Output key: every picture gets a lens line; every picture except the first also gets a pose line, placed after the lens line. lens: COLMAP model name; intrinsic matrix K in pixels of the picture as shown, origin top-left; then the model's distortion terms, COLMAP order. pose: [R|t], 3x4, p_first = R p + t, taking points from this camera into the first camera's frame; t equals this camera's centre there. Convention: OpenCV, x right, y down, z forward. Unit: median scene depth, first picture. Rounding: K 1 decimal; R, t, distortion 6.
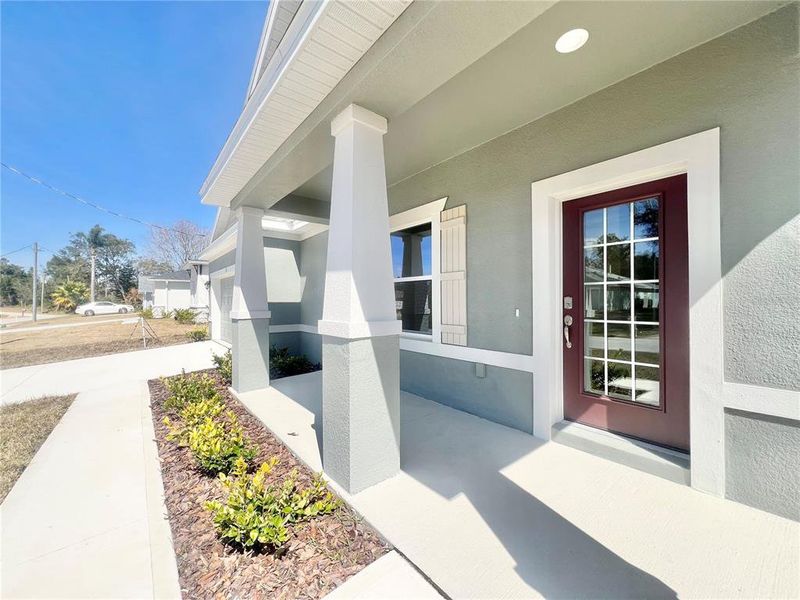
lens RADIAL K [[319.8, 0, 398.0], [0, 319.8, 300.0], [0, 0, 1]] dist [-0.003909, 0.000550]
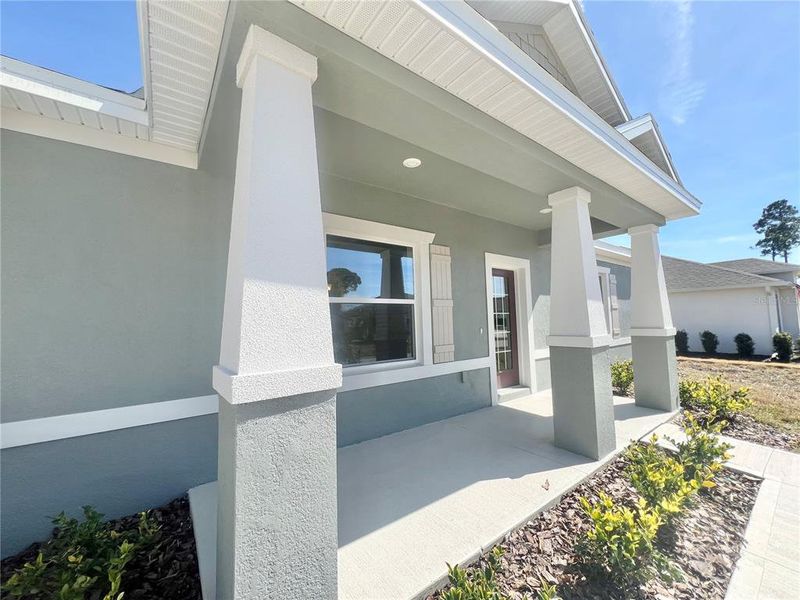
lens RADIAL K [[319.8, 0, 398.0], [0, 319.8, 297.0], [0, 0, 1]] dist [-0.003909, 0.000550]
pose [[0.047307, 0.072446, 0.996250, -1.014010], [0.017243, 0.997159, -0.073331, -0.014467], [-0.998732, 0.020647, 0.045923, 1.123899]]
